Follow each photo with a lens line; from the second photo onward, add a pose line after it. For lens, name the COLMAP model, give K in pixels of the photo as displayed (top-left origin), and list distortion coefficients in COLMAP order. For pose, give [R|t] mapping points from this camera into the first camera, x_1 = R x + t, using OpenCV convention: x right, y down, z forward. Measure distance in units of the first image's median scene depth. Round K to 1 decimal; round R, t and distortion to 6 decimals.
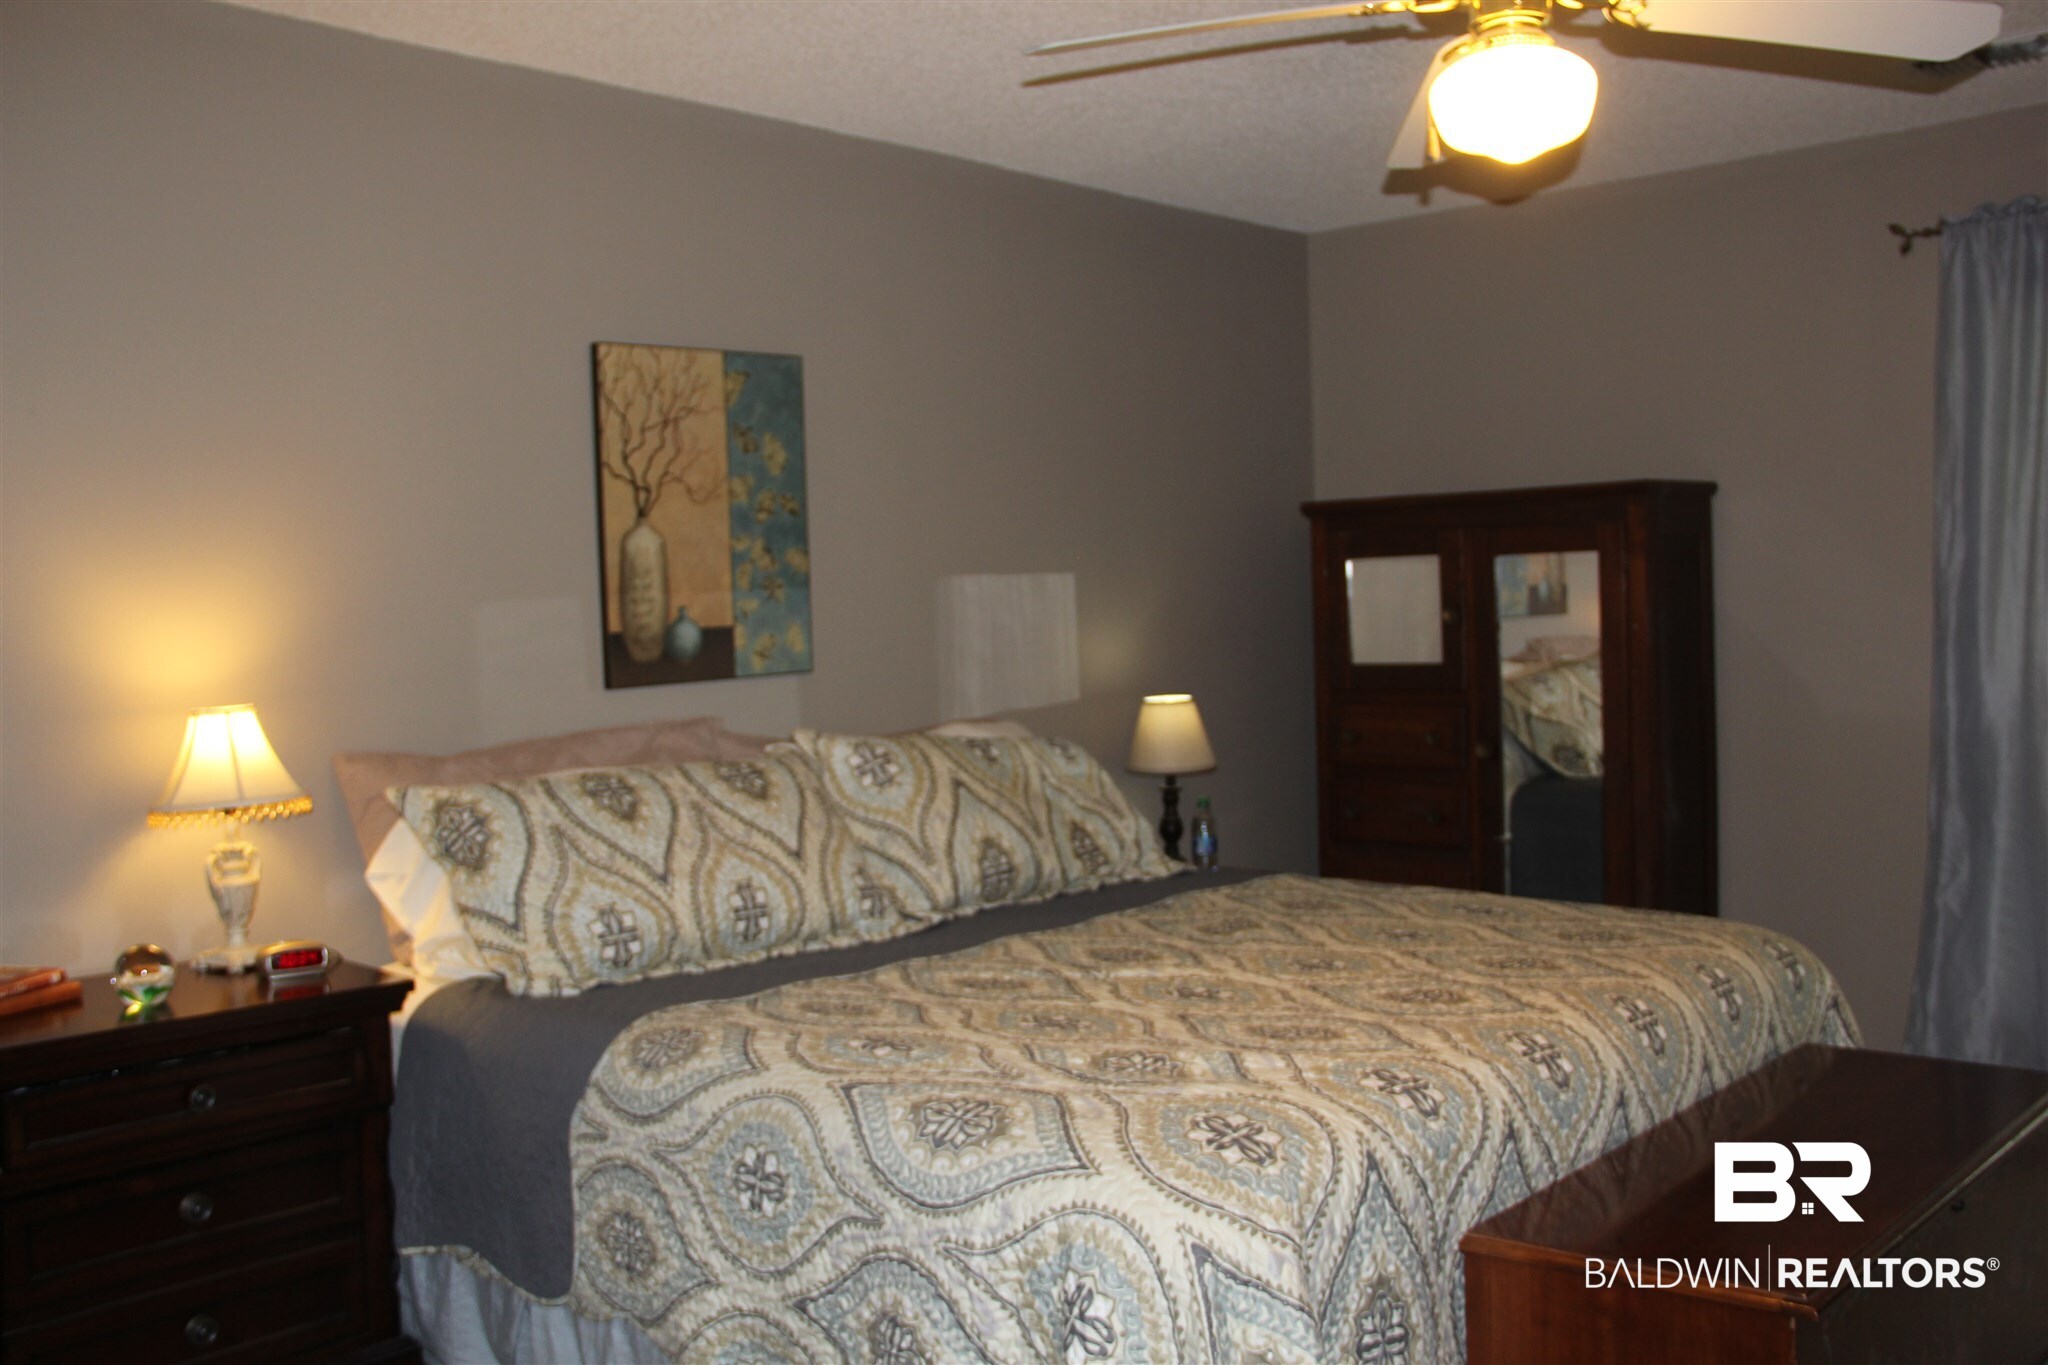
lens RADIAL K [[1895.2, 0, 1024.0], [0, 1895.2, 682.5], [0, 0, 1]] dist [-0.144057, 0.202981]
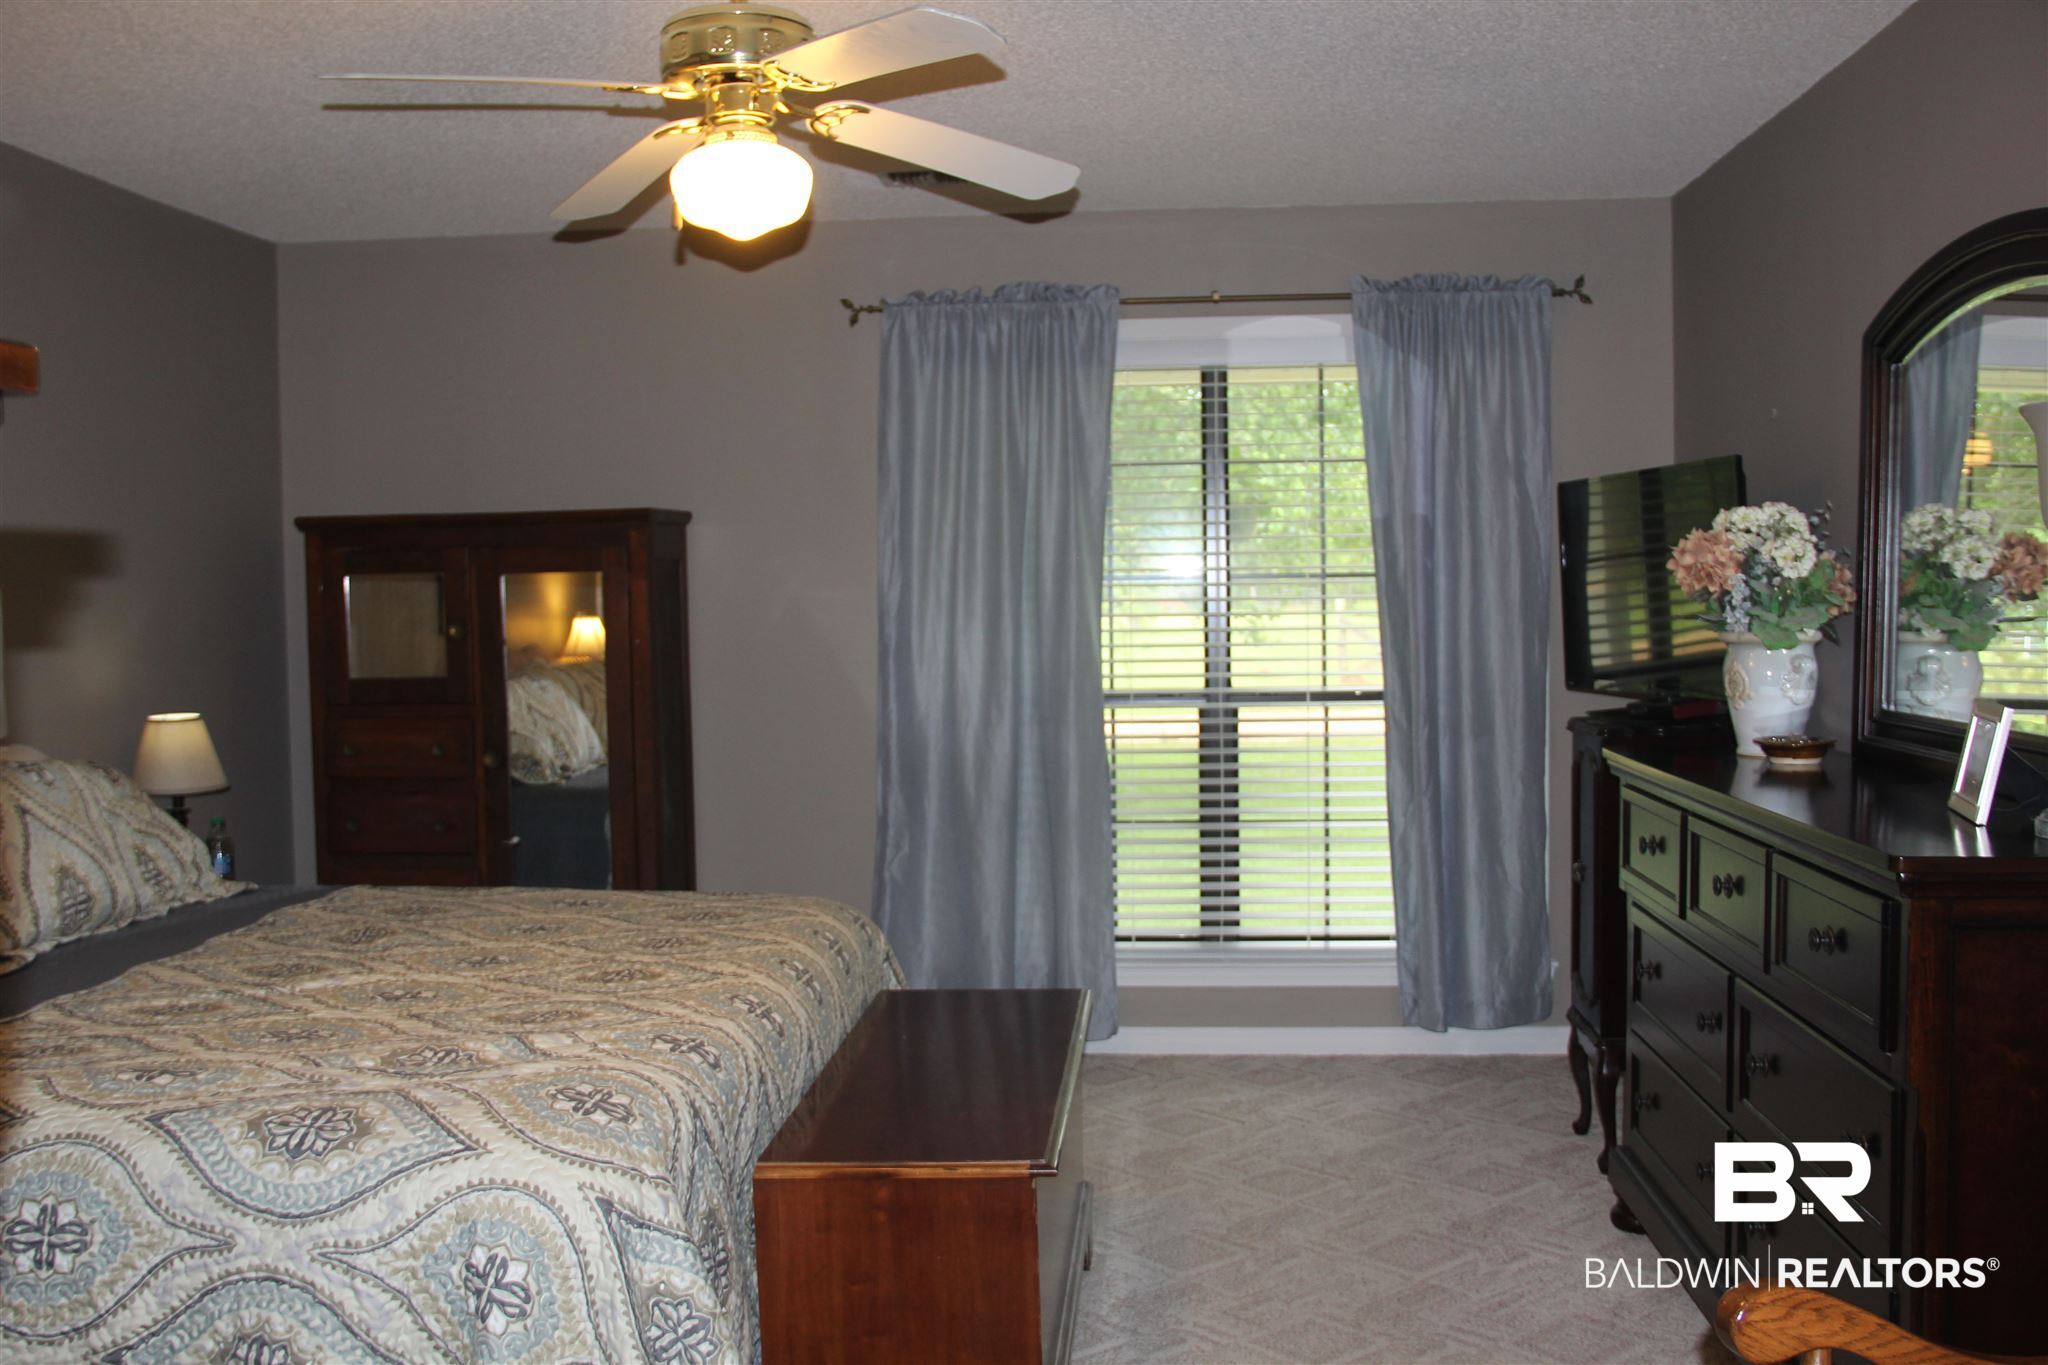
lens RADIAL K [[1895.2, 0, 1024.0], [0, 1895.2, 682.5], [0, 0, 1]] dist [-0.144057, 0.202981]
pose [[0.791900, -0.011843, 0.610537, -0.241397], [0.016927, 0.999853, -0.002561, 0.001289], [-0.610417, 0.012363, 0.791984, -0.020404]]
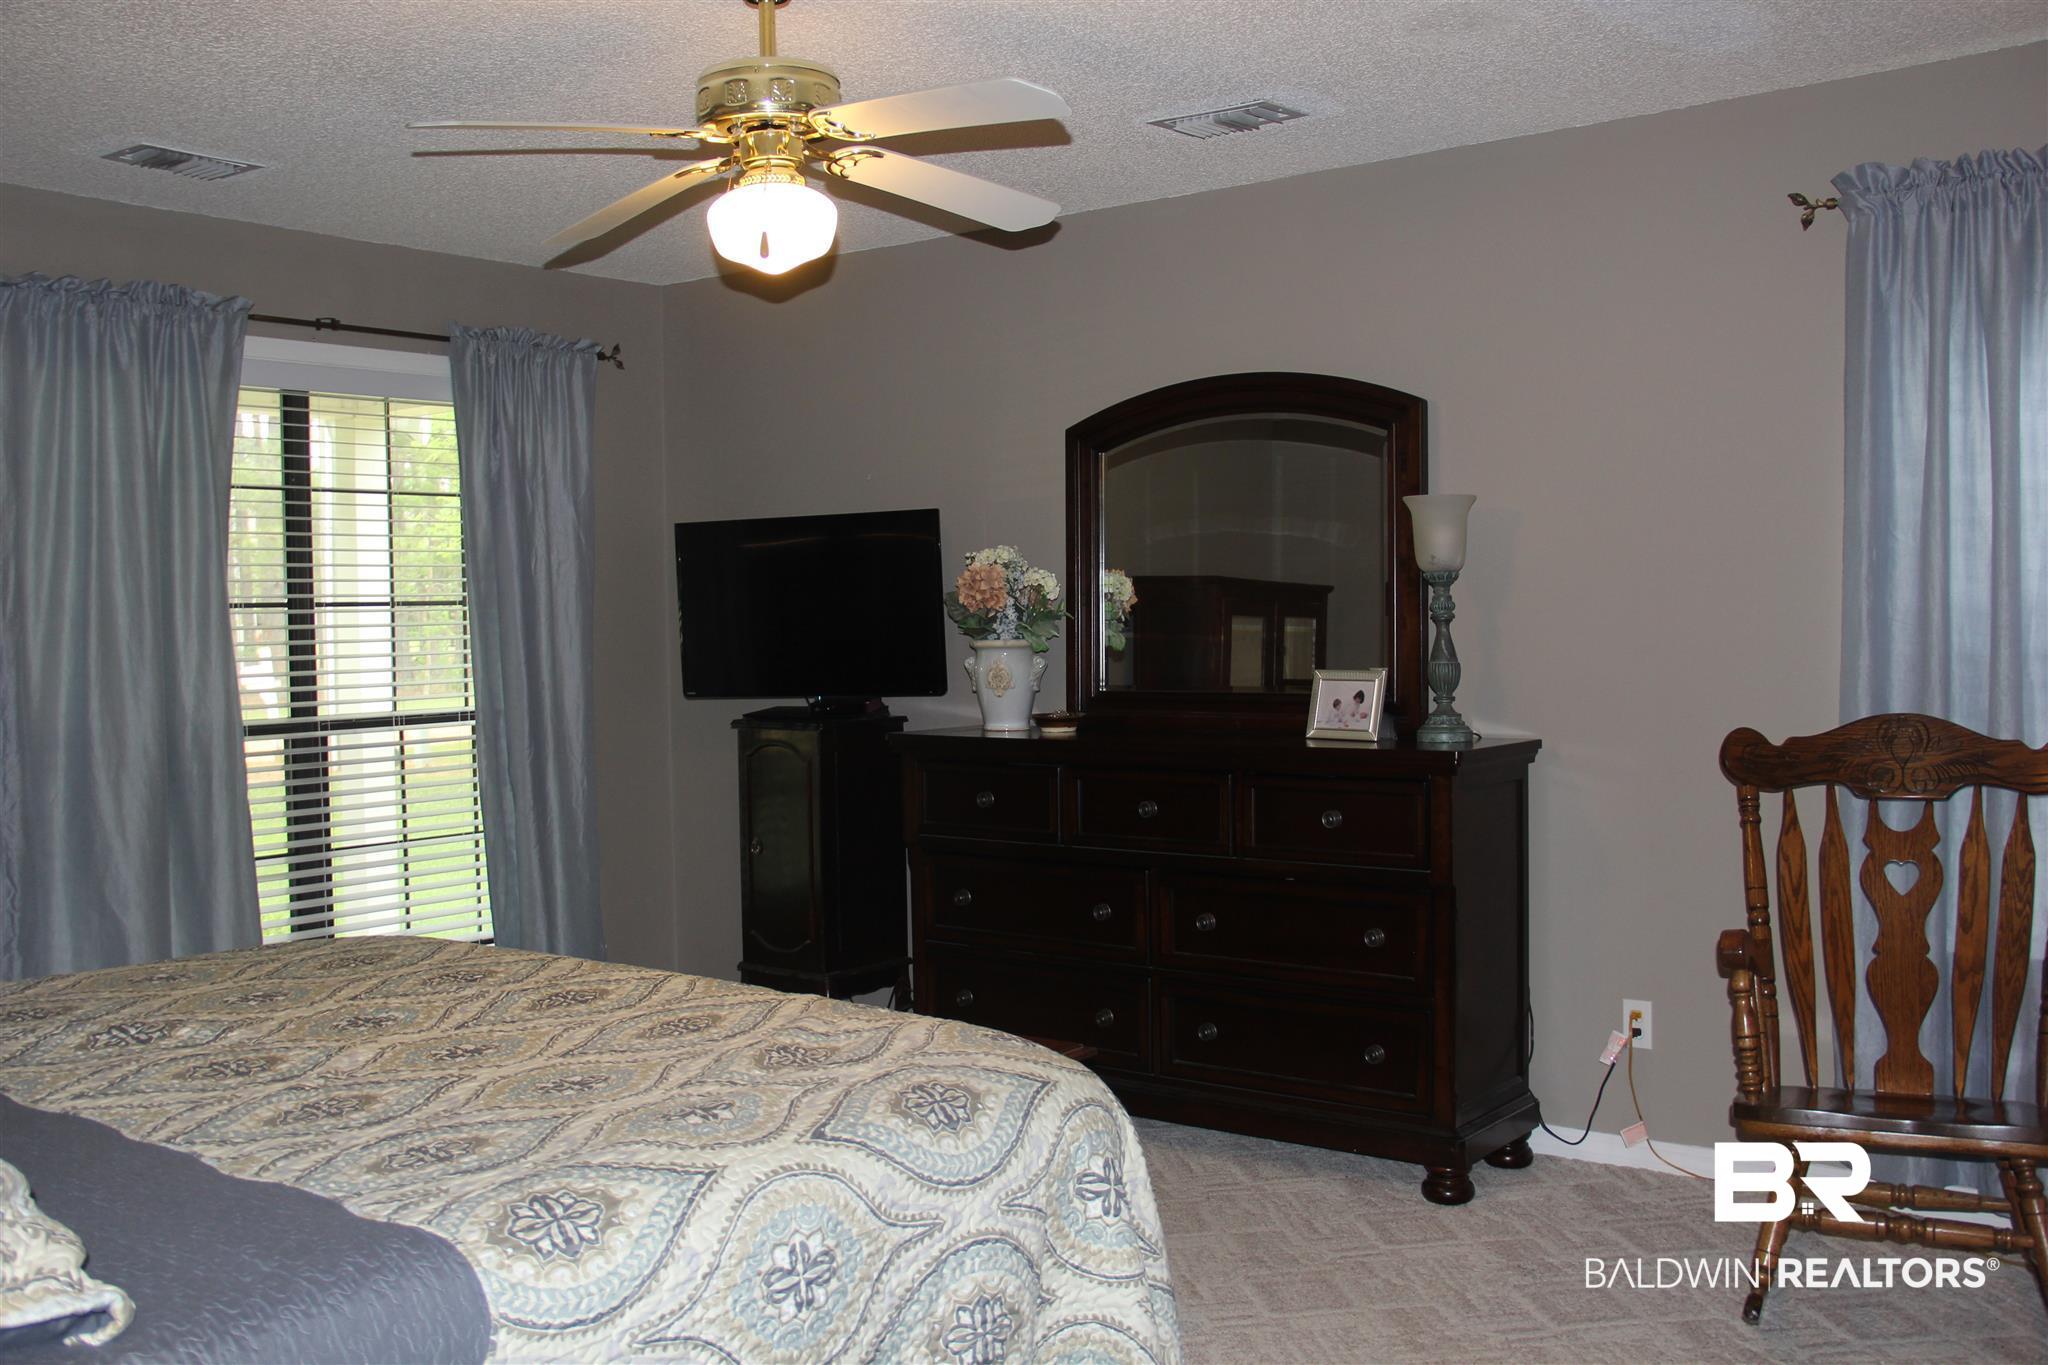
lens RADIAL K [[1859.1, 0, 1024.0], [0, 1859.1, 682.5], [0, 0, 1]] dist [-0.004699, 0.174703]
pose [[-0.060445, -0.012533, 0.998093, -0.780274], [0.061515, 0.997974, 0.016257, -0.014419], [-0.996274, 0.062380, -0.059551, 0.715407]]
